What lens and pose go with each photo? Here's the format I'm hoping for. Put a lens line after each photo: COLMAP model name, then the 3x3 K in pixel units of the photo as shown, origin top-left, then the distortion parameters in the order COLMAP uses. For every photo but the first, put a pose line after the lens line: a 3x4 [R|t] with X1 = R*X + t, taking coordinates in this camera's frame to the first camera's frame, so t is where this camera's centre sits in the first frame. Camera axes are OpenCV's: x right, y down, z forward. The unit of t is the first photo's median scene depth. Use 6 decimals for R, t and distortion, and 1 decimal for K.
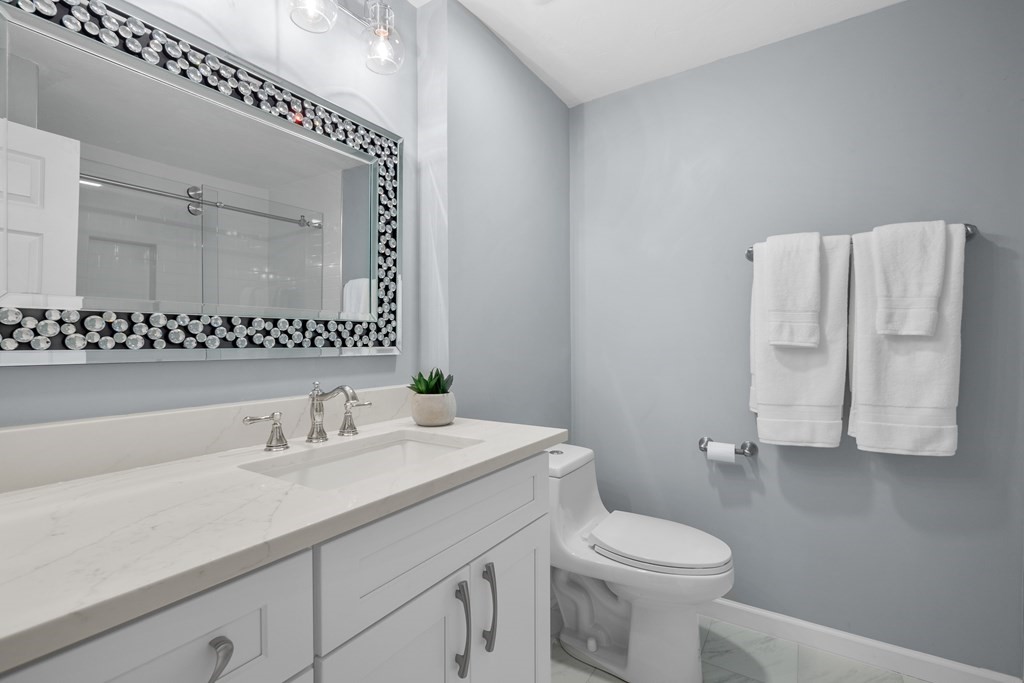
lens RADIAL K [[462.2, 0, 509.3], [0, 462.2, 347.3], [0, 0, 1]] dist [-0.003054, 0.000759]
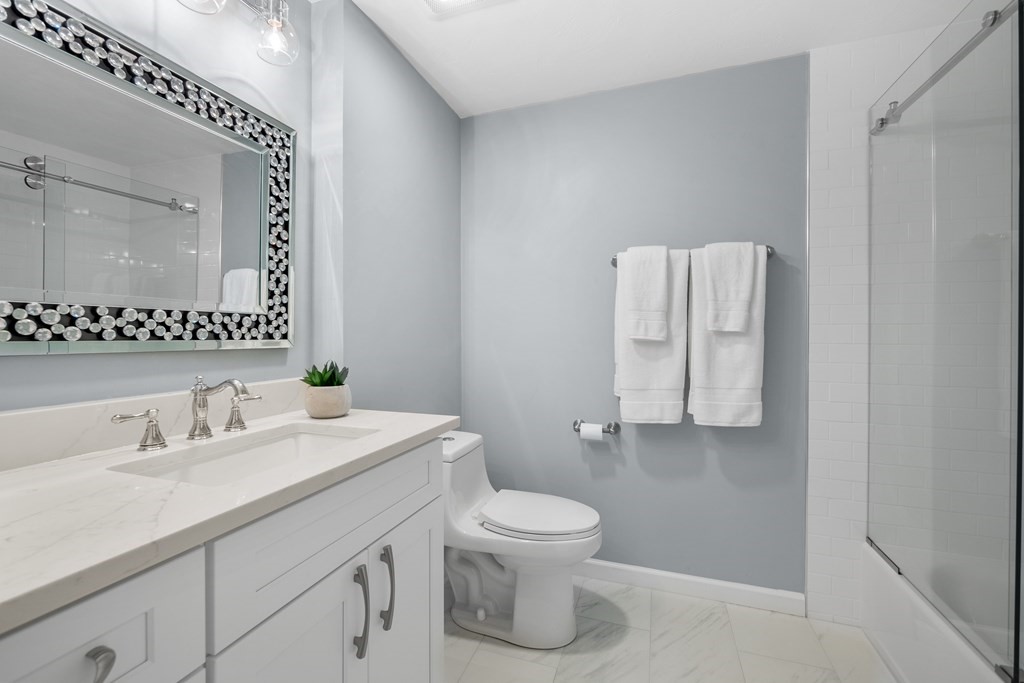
lens RADIAL K [[439.0, 0, 503.9], [0, 439.0, 337.5], [0, 0, 1]] dist [-0.002951, -0.000154]
pose [[0.972832, 0.003684, 0.231485, -0.011822], [-0.001946, 0.999968, -0.007736, 0.000592], [-0.231506, 0.007075, 0.972808, -0.023864]]
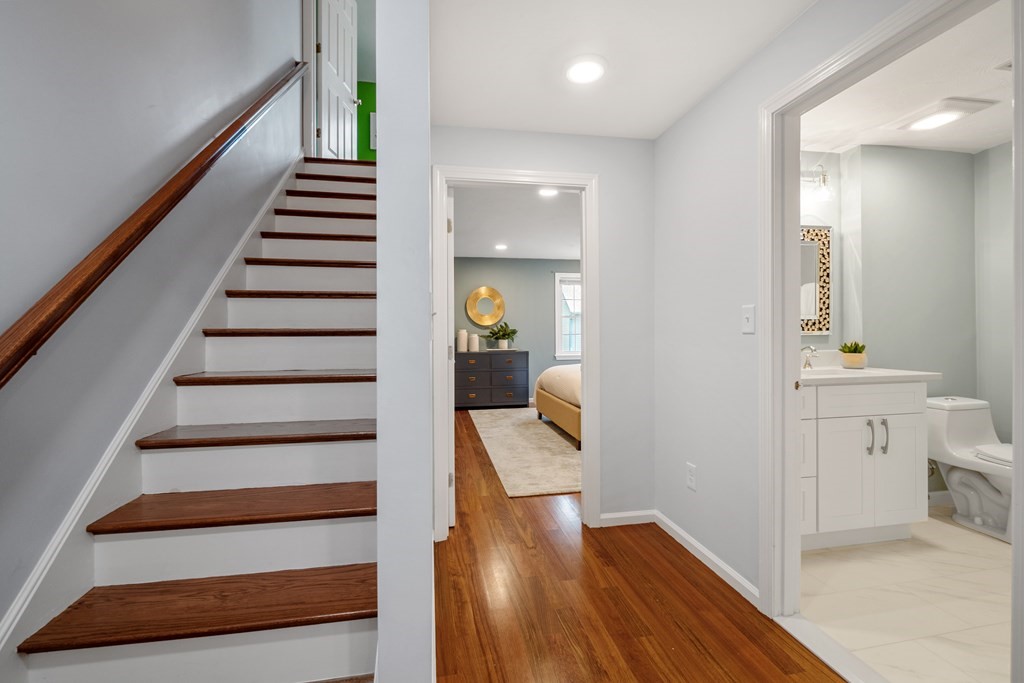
lens RADIAL K [[439.0, 0, 506.7], [0, 439.0, 332.9], [0, 0, 1]] dist [-0.002951, -0.000154]
pose [[0.693856, -0.000981, -0.720113, 0.160833], [-0.001104, 0.999996, -0.002426, 0.014256], [0.720113, 0.002478, 0.693852, -1.383450]]
